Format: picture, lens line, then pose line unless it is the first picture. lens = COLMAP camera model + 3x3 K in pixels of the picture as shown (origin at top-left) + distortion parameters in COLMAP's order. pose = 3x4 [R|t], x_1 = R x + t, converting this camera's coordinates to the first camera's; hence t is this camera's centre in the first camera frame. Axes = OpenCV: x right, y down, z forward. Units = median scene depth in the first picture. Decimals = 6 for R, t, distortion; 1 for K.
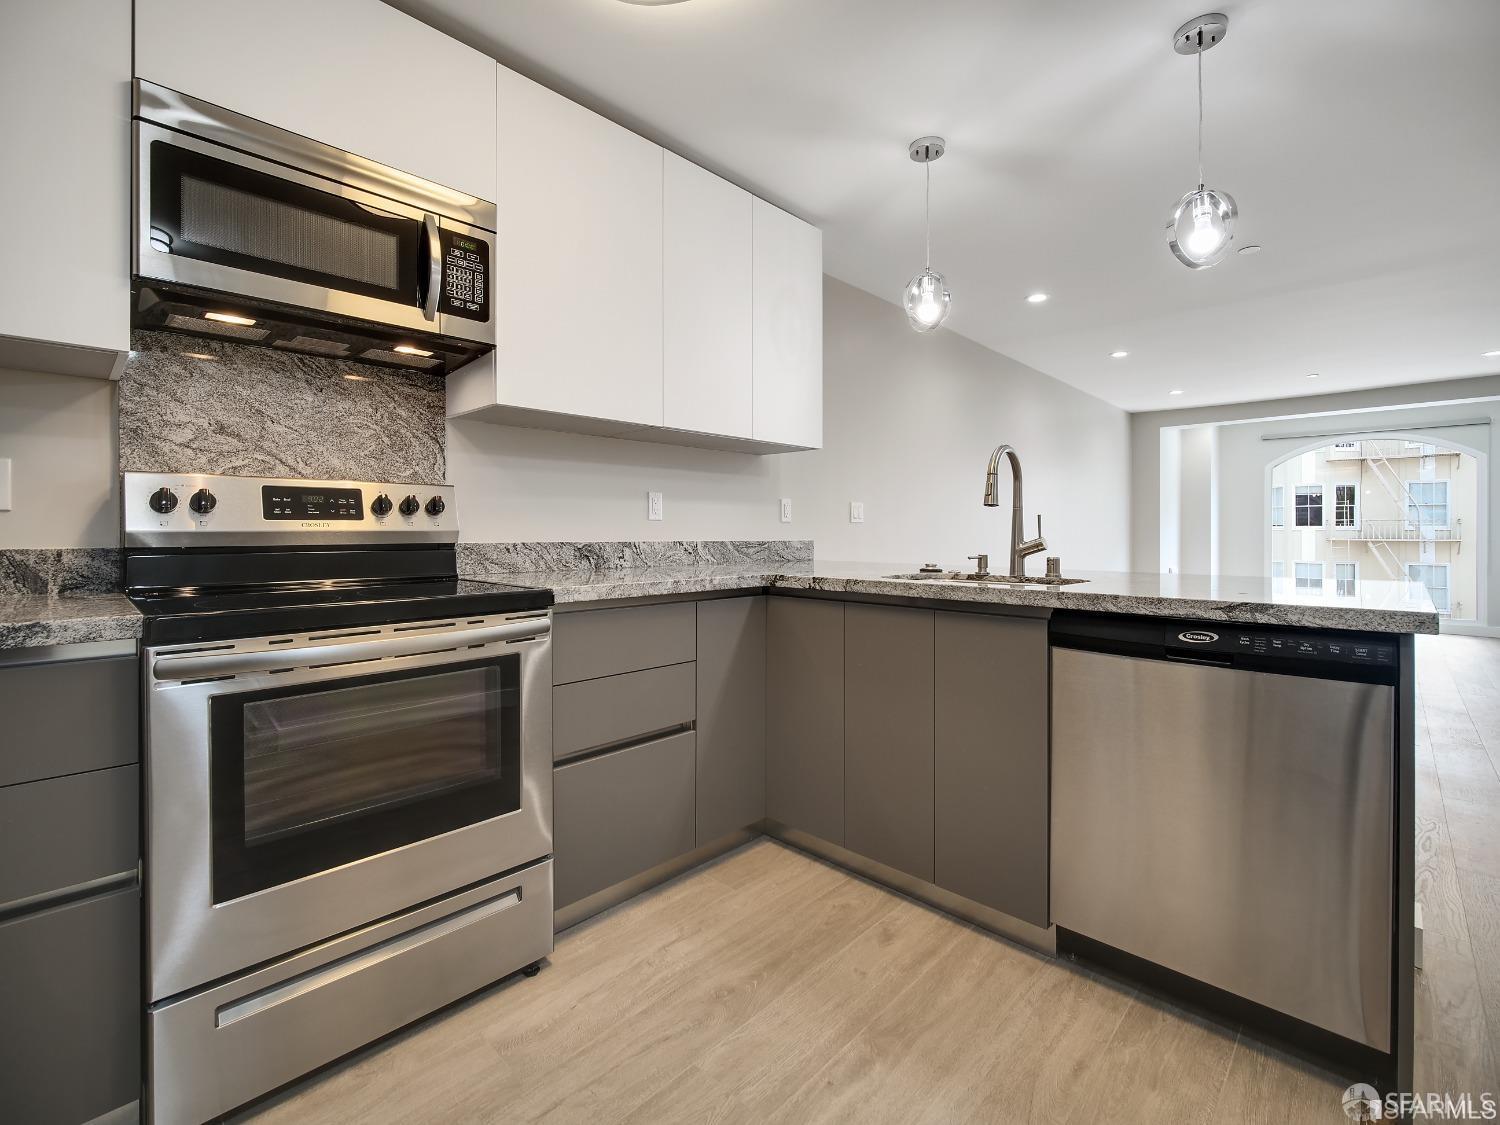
lens RADIAL K [[680.3, 0, 735.4], [0, 680.3, 532.2], [0, 0, 1]] dist [-0.003765, -0.000823]
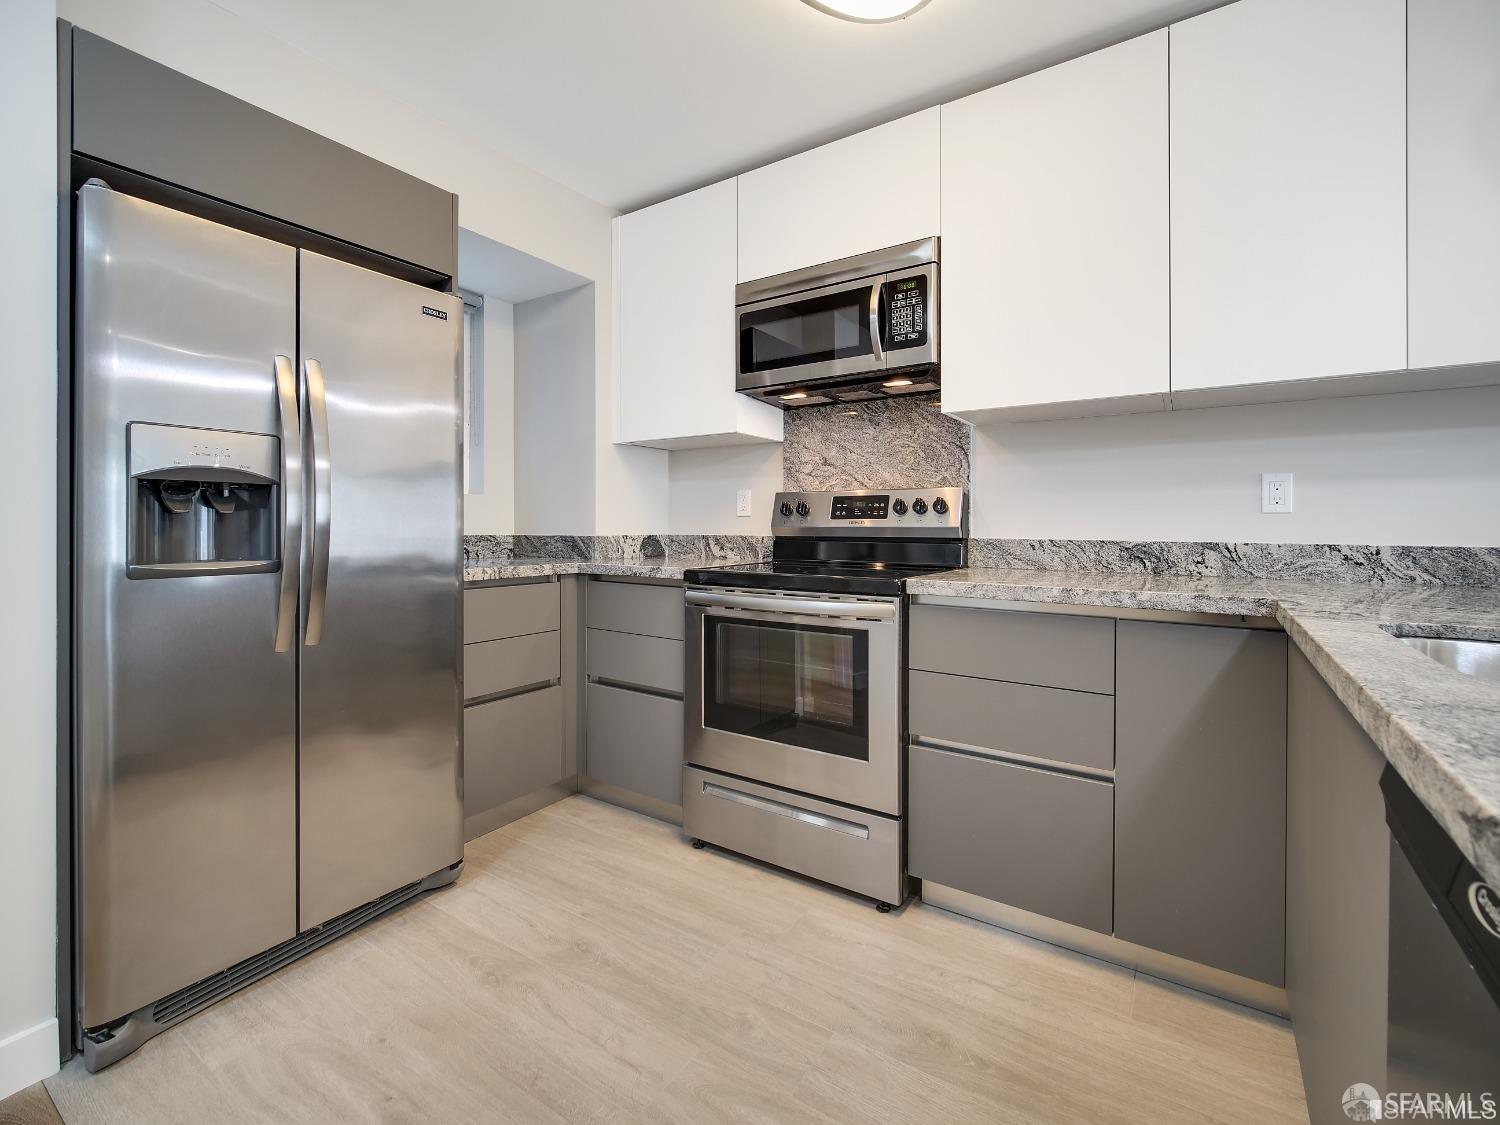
lens RADIAL K [[678.9, 0, 740.4], [0, 678.9, 526.8], [0, 0, 1]] dist [-0.005979, -0.000801]
pose [[0.172014, 0.003394, -0.985089, 0.692715], [-0.004445, 0.999987, 0.002669, -0.004262], [0.985084, 0.003919, 0.172027, 0.490610]]
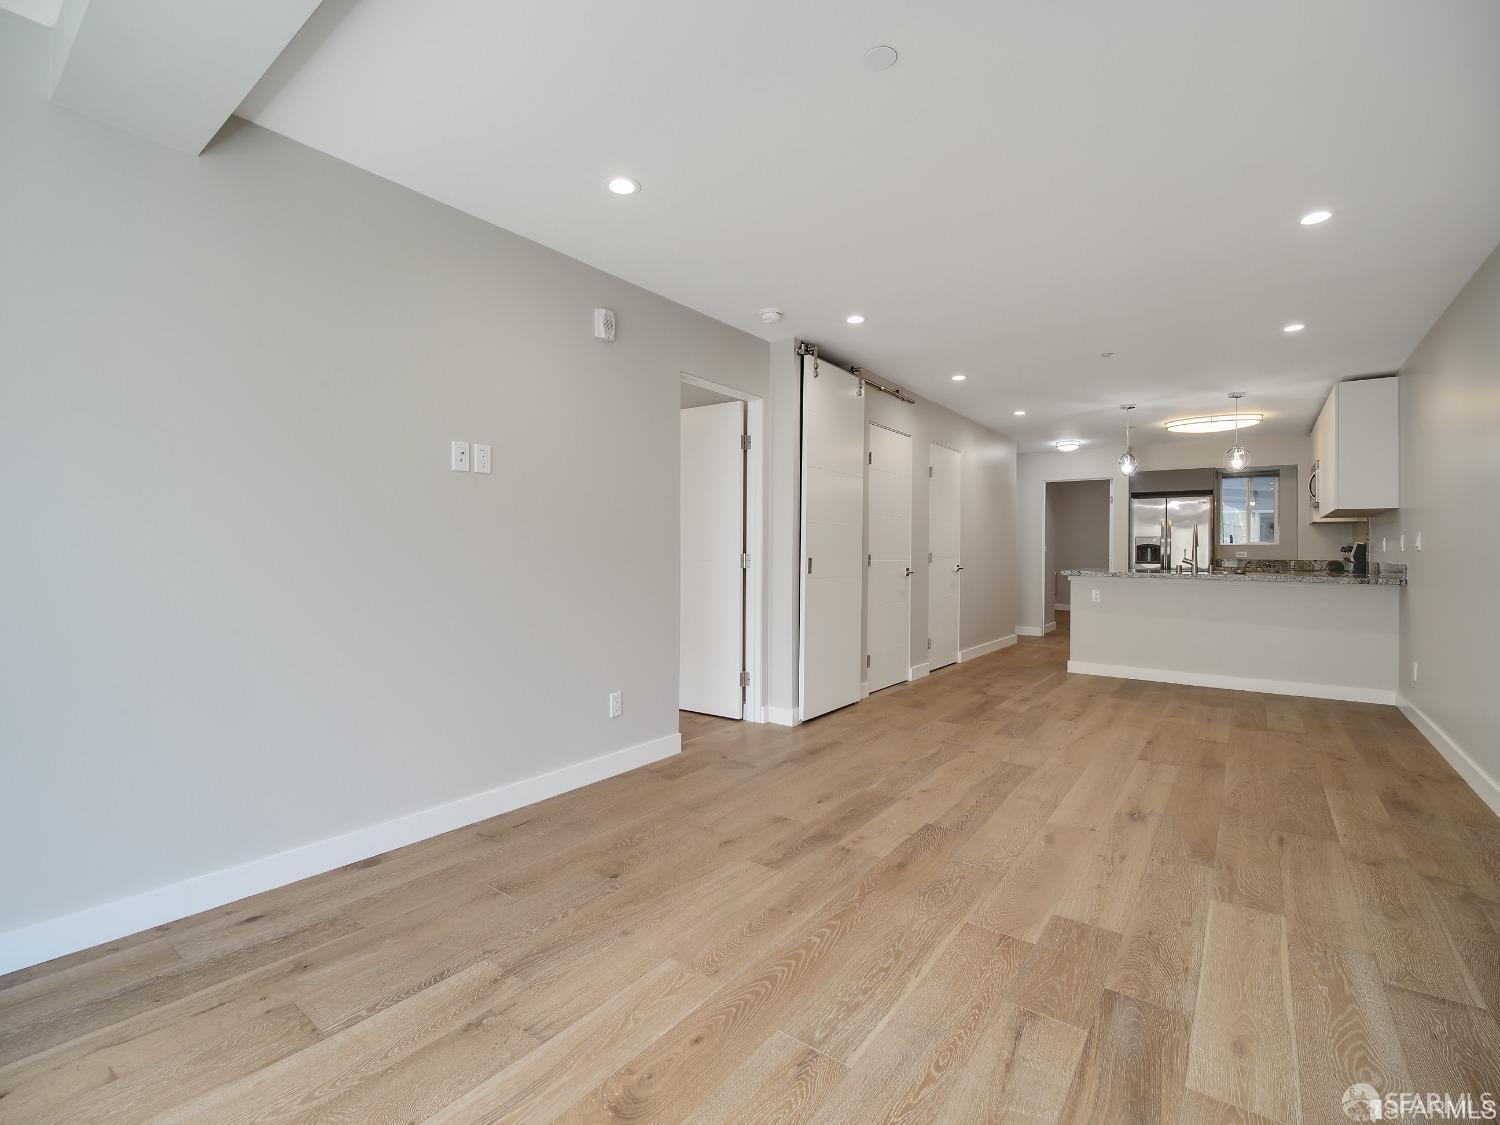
lens RADIAL K [[671.9, 0, 741.3], [0, 671.9, 542.2], [0, 0, 1]] dist [-0.003274, -0.000913]
pose [[-0.991676, -0.014839, -0.127897, 2.974630], [-0.013612, 0.999853, -0.010467, 0.002718], [0.128034, -0.008639, -0.991732, 3.981046]]
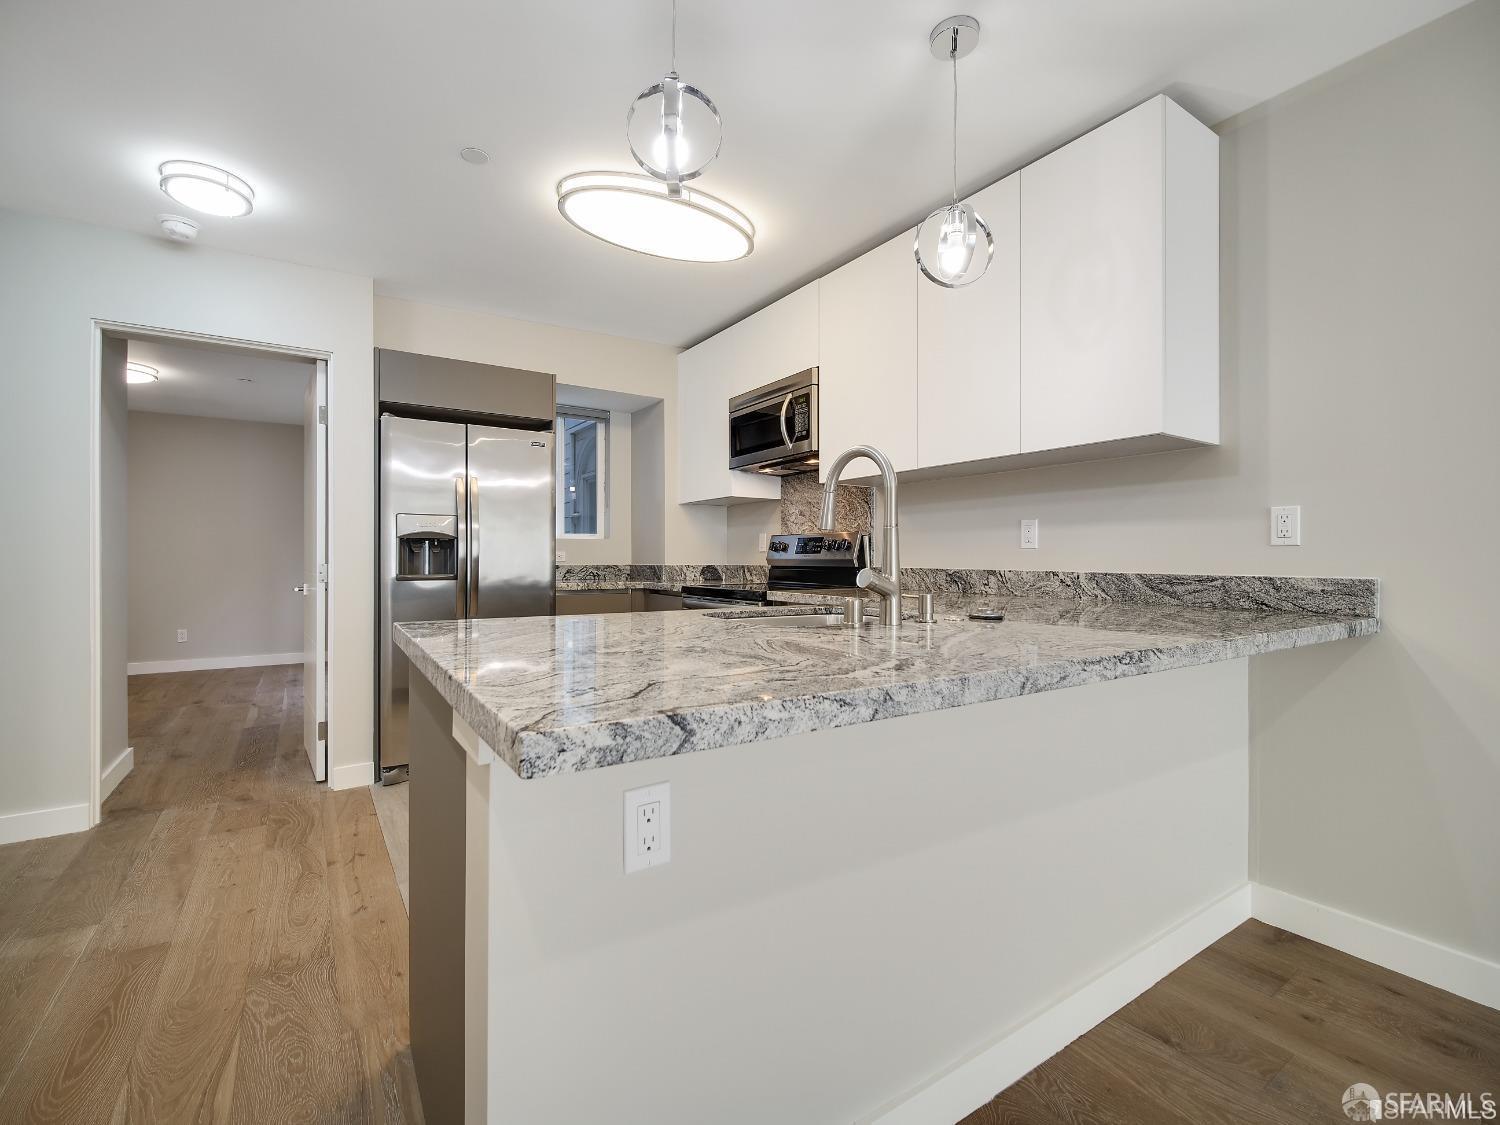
lens RADIAL K [[674.1, 0, 739.2], [0, 674.1, 565.4], [0, 0, 1]] dist [-0.004385, -0.000490]
pose [[-0.228401, 0.009611, -0.973520, 1.322606], [-0.003866, 0.999934, 0.010779, -0.003877], [0.973559, 0.006225, -0.228349, 1.197266]]
